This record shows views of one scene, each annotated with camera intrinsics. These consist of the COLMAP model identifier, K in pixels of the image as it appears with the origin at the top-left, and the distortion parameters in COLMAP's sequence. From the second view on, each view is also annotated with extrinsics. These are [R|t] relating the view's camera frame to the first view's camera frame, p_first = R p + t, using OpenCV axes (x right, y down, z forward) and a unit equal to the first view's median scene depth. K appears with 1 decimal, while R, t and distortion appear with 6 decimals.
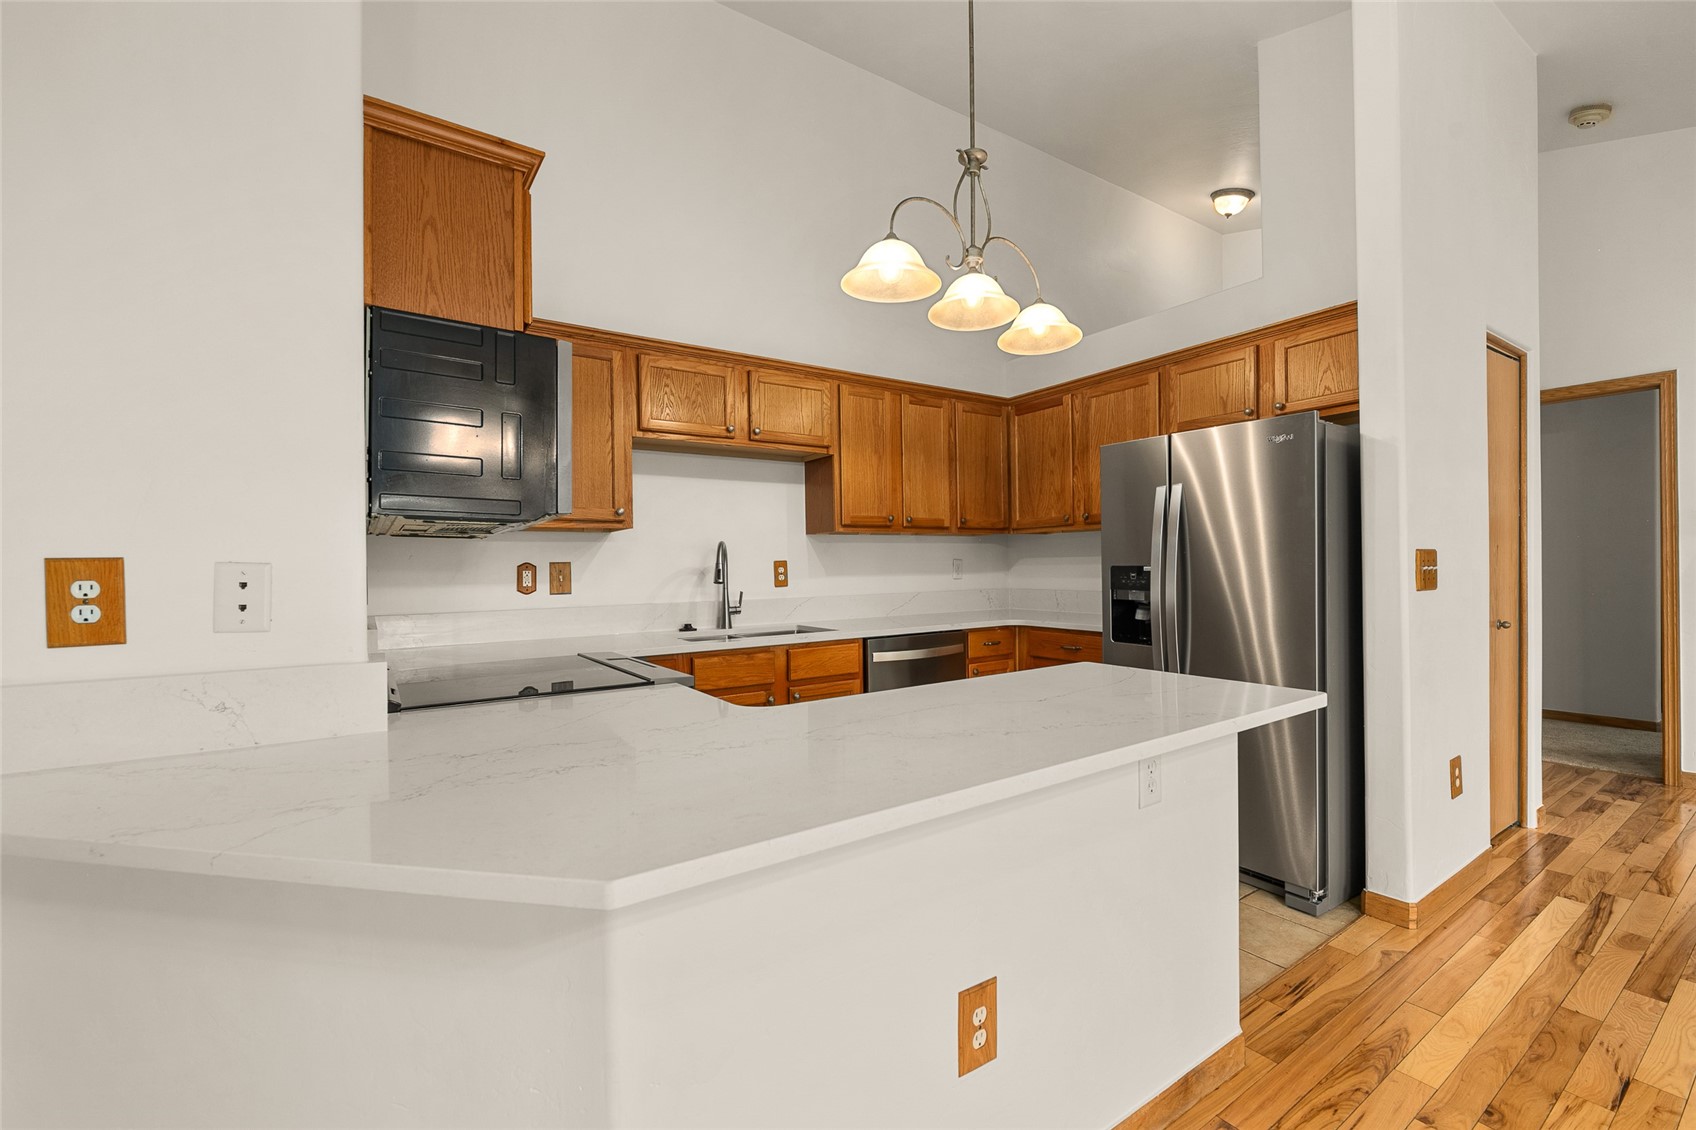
lens RADIAL K [[708.1, 0, 856.5], [0, 708.1, 569.9], [0, 0, 1]] dist [-0.001848, -0.001030]
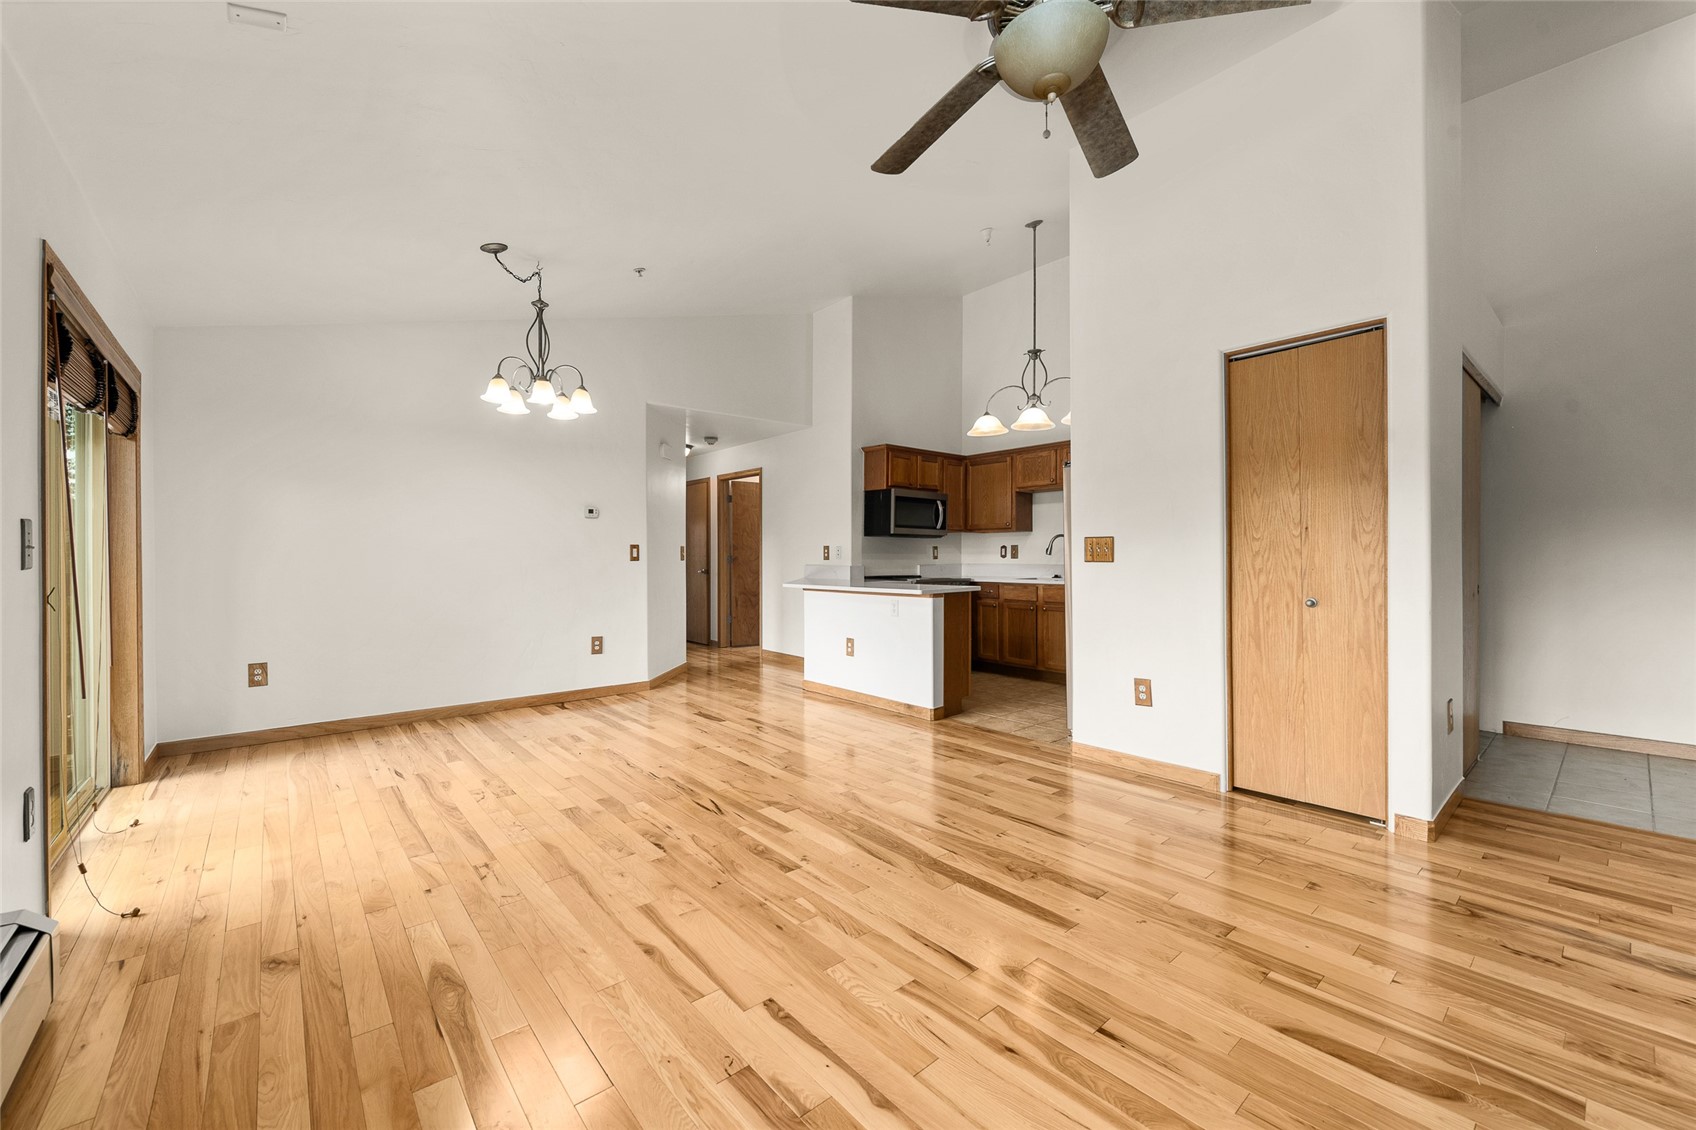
lens RADIAL K [[670.8, 0, 851.4], [0, 670.8, 560.0], [0, 0, 1]] dist [0.002016, -0.003203]
pose [[0.110126, 0.019830, -0.993720, 1.785415], [-0.002446, 0.999803, 0.019681, -0.003585], [0.993915, 0.000264, 0.110153, 0.209142]]
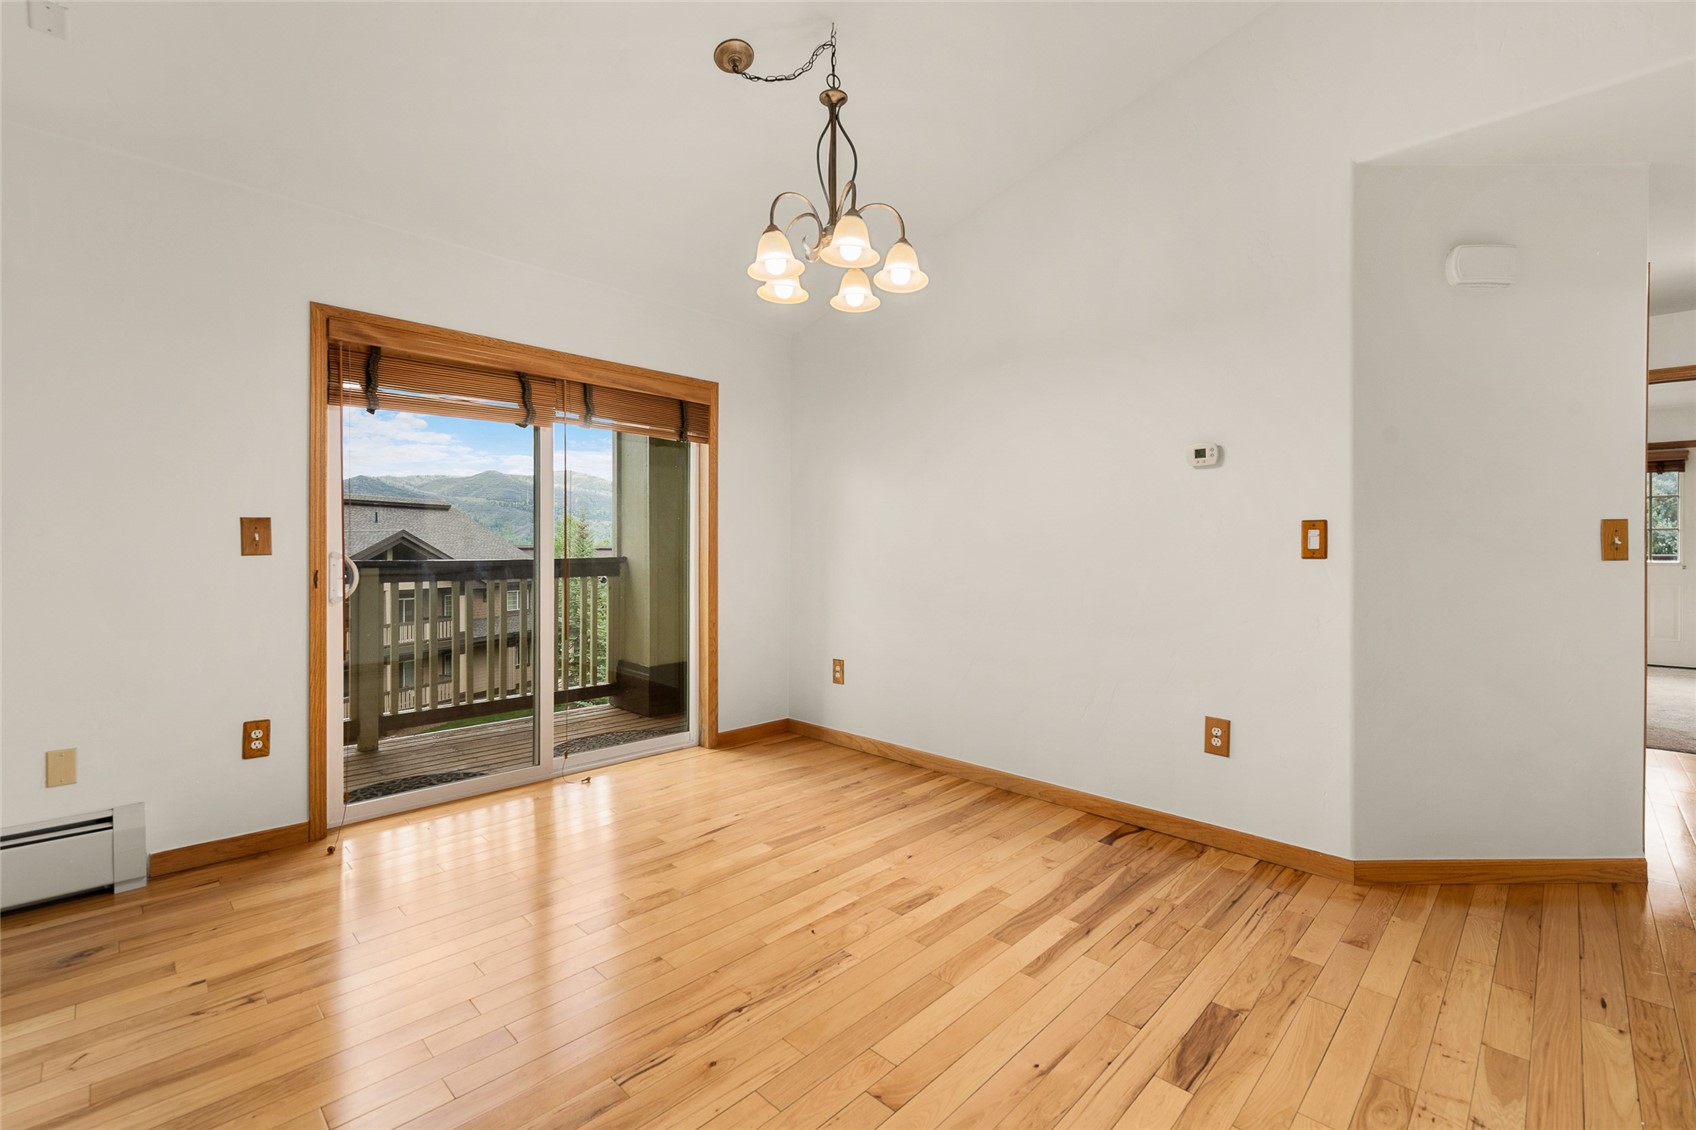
lens RADIAL K [[733.9, 0, 847.1], [0, 733.9, 550.9], [0, 0, 1]] dist [0.003439, -0.003781]
pose [[-0.981064, 0.014019, -0.193178, 0.570040], [0.012157, 0.999868, 0.010824, 0.012035], [0.193304, 0.008270, -0.981104, 0.542804]]
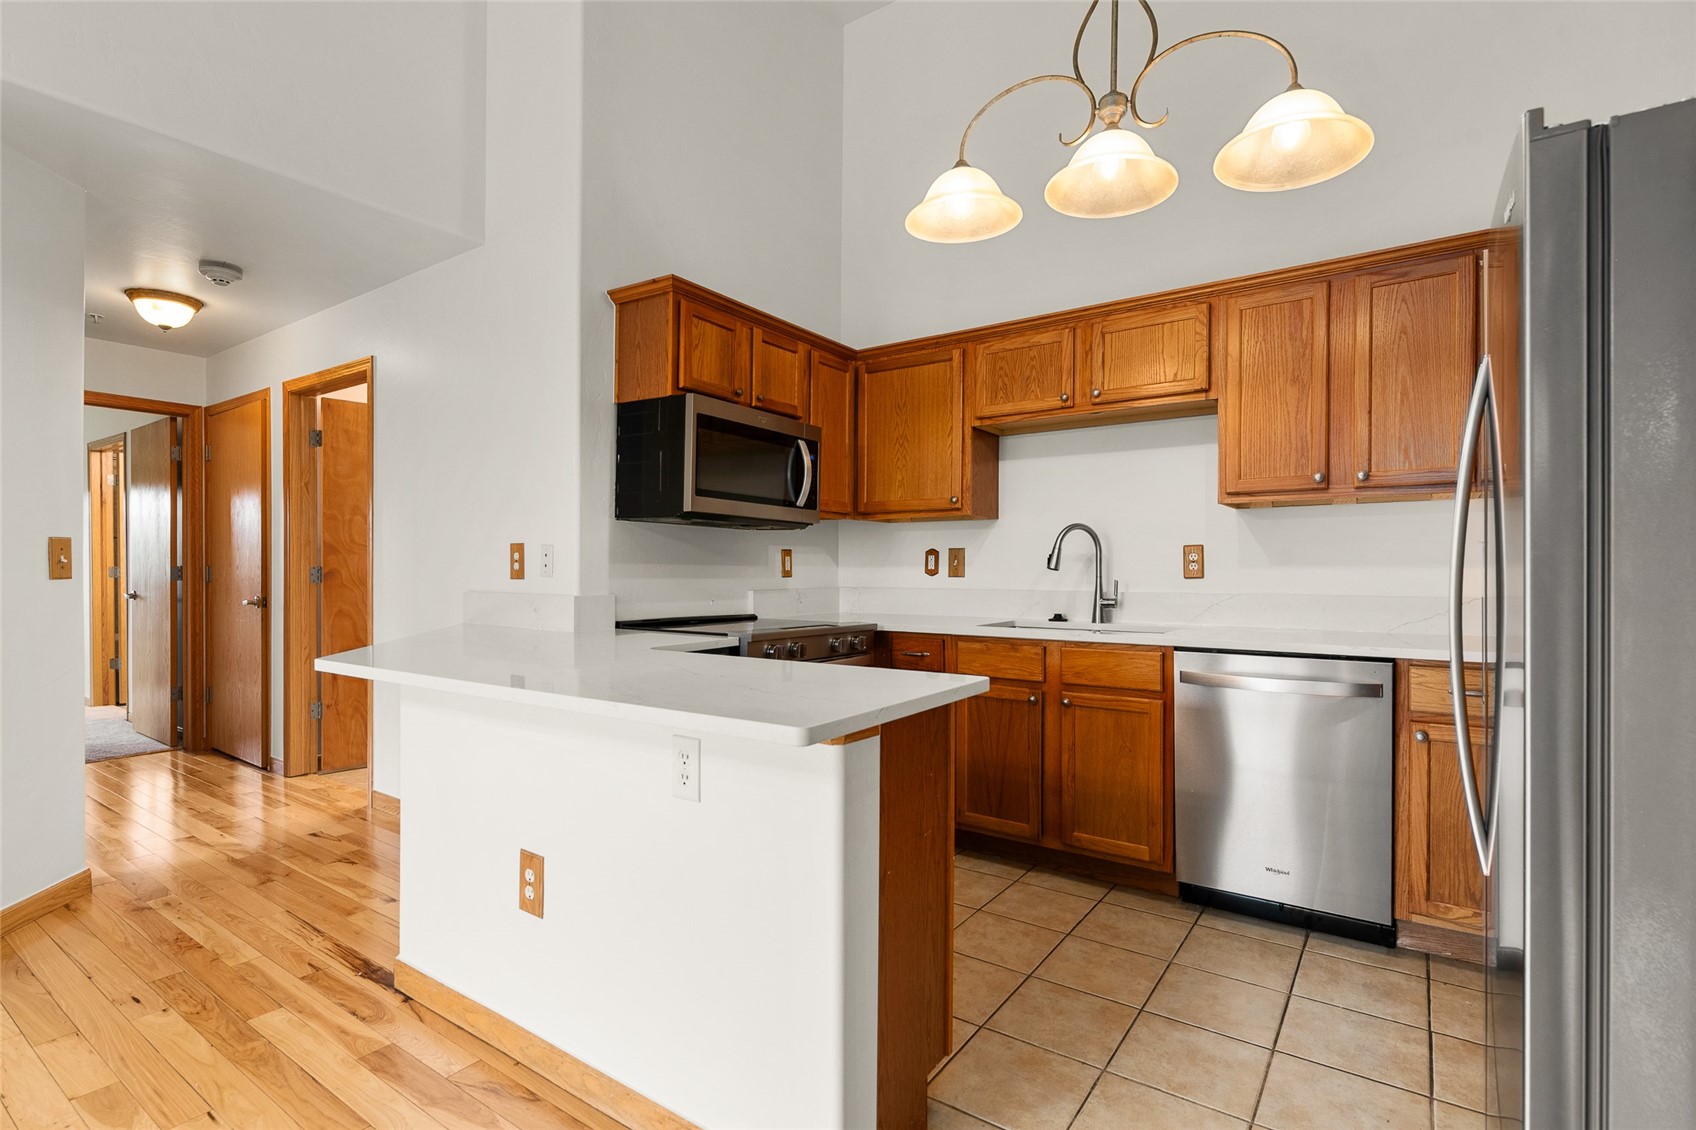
lens RADIAL K [[804.0, 0, 856.6], [0, 804.0, 580.3], [0, 0, 1]] dist [0.005229, -0.000092]
pose [[0.356396, 0.027858, -0.933919, 0.714920], [-0.012493, 0.999608, 0.025050, 0.009980], [0.934251, 0.002740, 0.356605, 0.407886]]
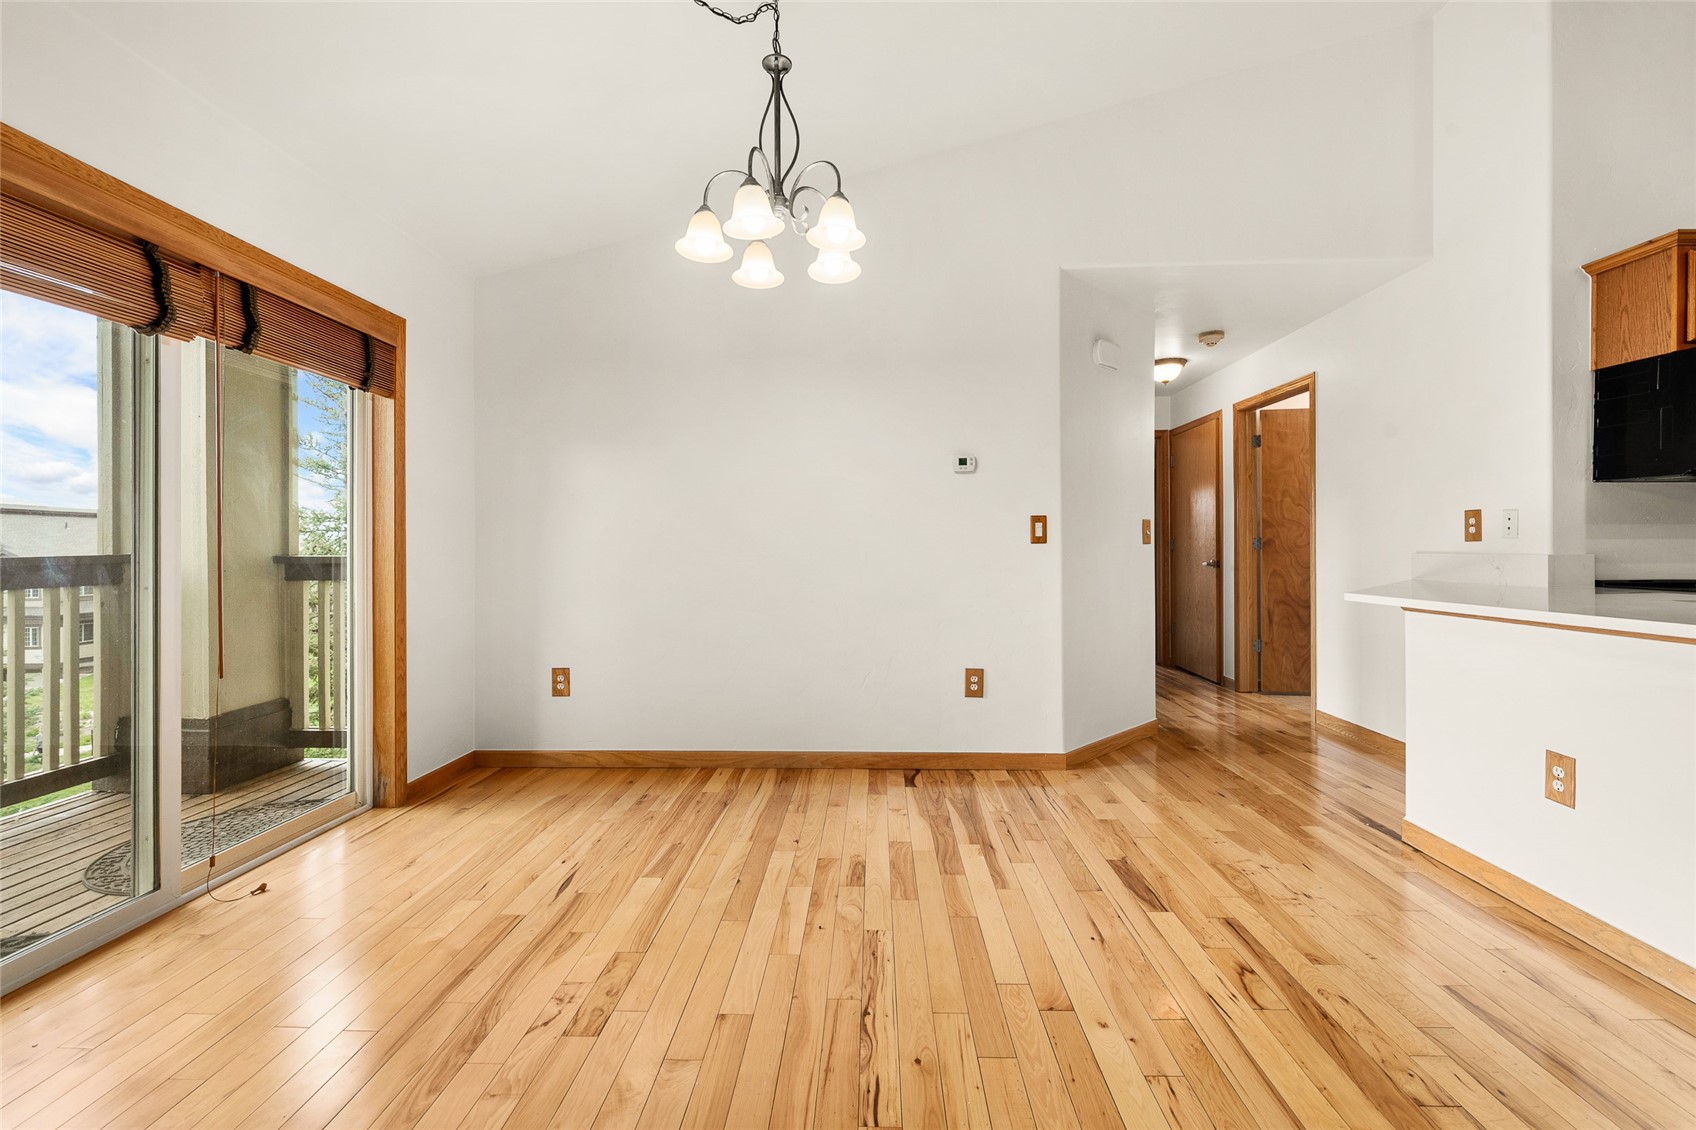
lens RADIAL K [[728.6, 0, 852.7], [0, 728.6, 547.5], [0, 0, 1]] dist [0.005304, -0.004327]
pose [[-0.589534, 0.016399, -0.807577, 0.998085], [0.010811, 0.999865, 0.012412, 0.025801], [0.807672, -0.001413, -0.589631, 0.265568]]
